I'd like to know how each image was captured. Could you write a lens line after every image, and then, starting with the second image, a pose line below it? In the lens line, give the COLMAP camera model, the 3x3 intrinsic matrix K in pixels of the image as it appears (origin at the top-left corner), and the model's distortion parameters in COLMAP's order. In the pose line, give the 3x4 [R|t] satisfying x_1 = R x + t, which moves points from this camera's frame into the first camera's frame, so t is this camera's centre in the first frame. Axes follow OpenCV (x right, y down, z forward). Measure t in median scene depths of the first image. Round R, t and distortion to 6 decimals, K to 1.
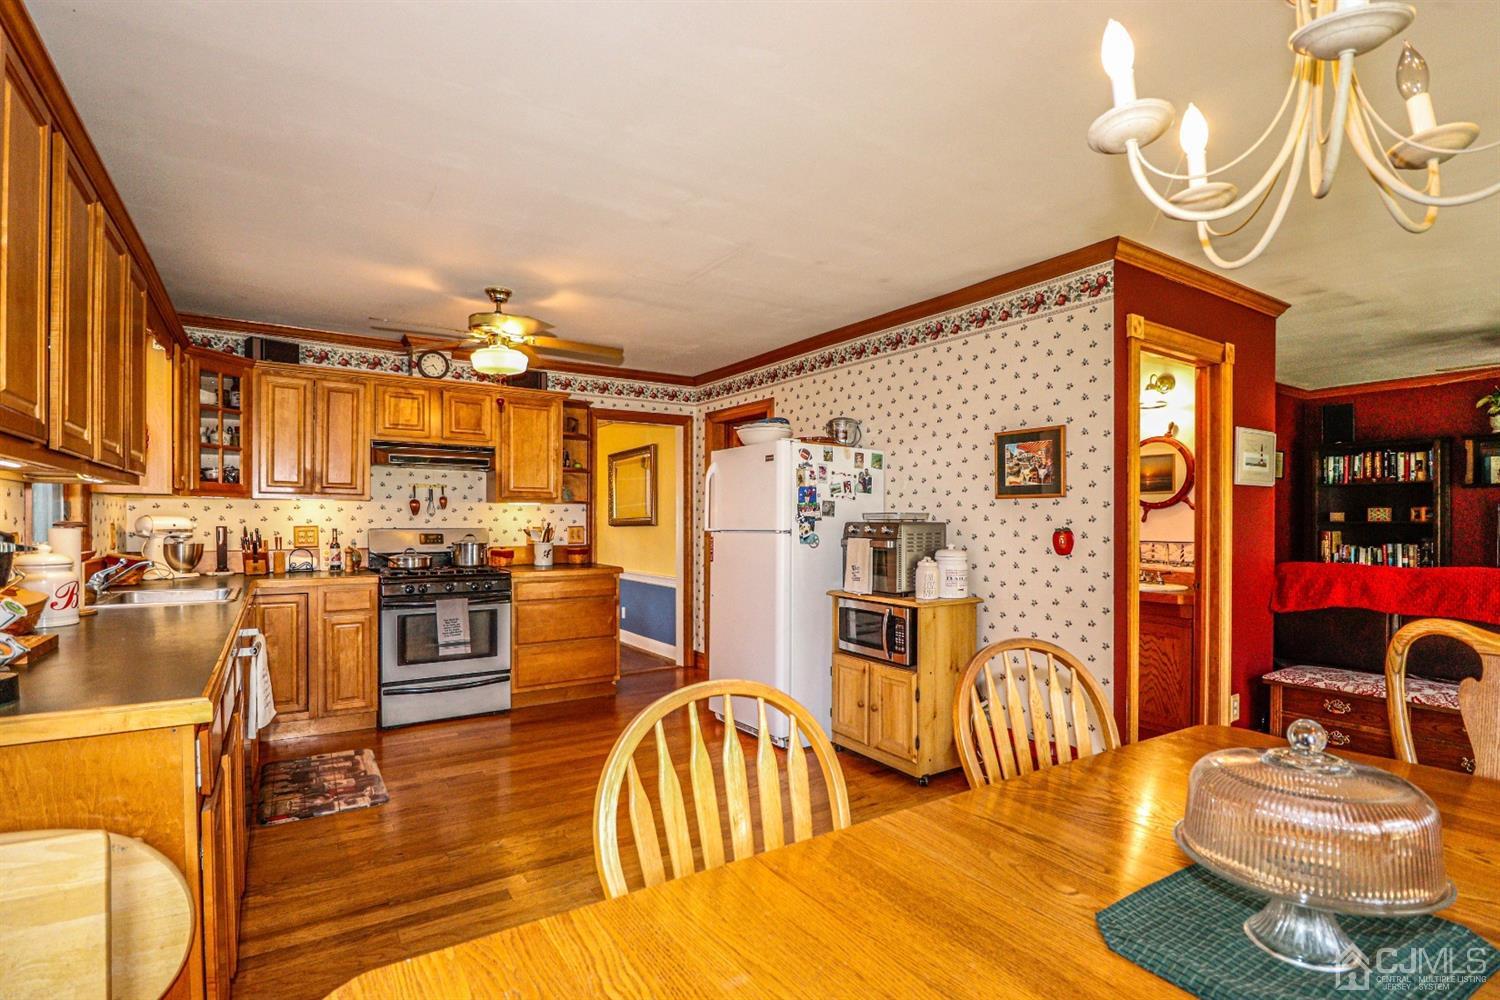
lens RADIAL K [[713.0, 0, 739.5], [0, 713.0, 527.7], [0, 0, 1]] dist [-0.005698, -0.010535]
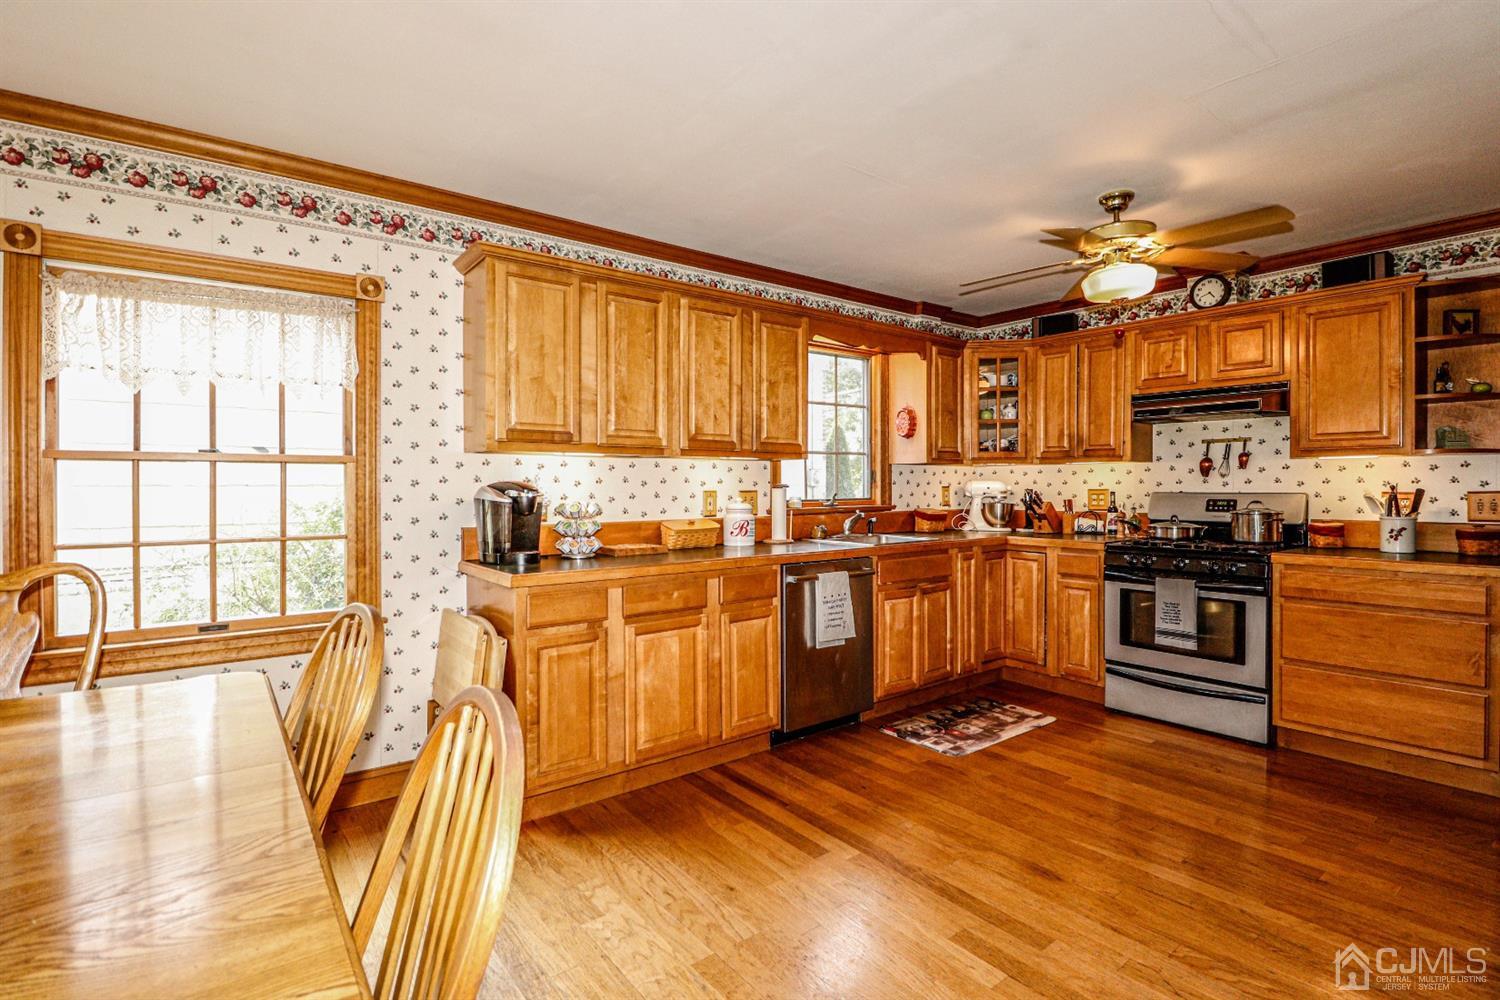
lens RADIAL K [[713.0, 0, 755.9], [0, 713.0, 492.1], [0, 0, 1]] dist [-0.005698, -0.010535]
pose [[0.093858, 0.005579, -0.995570, 0.371172], [-0.009149, 0.999947, 0.004741, 0.001512], [0.995544, 0.008663, 0.093904, 0.454832]]
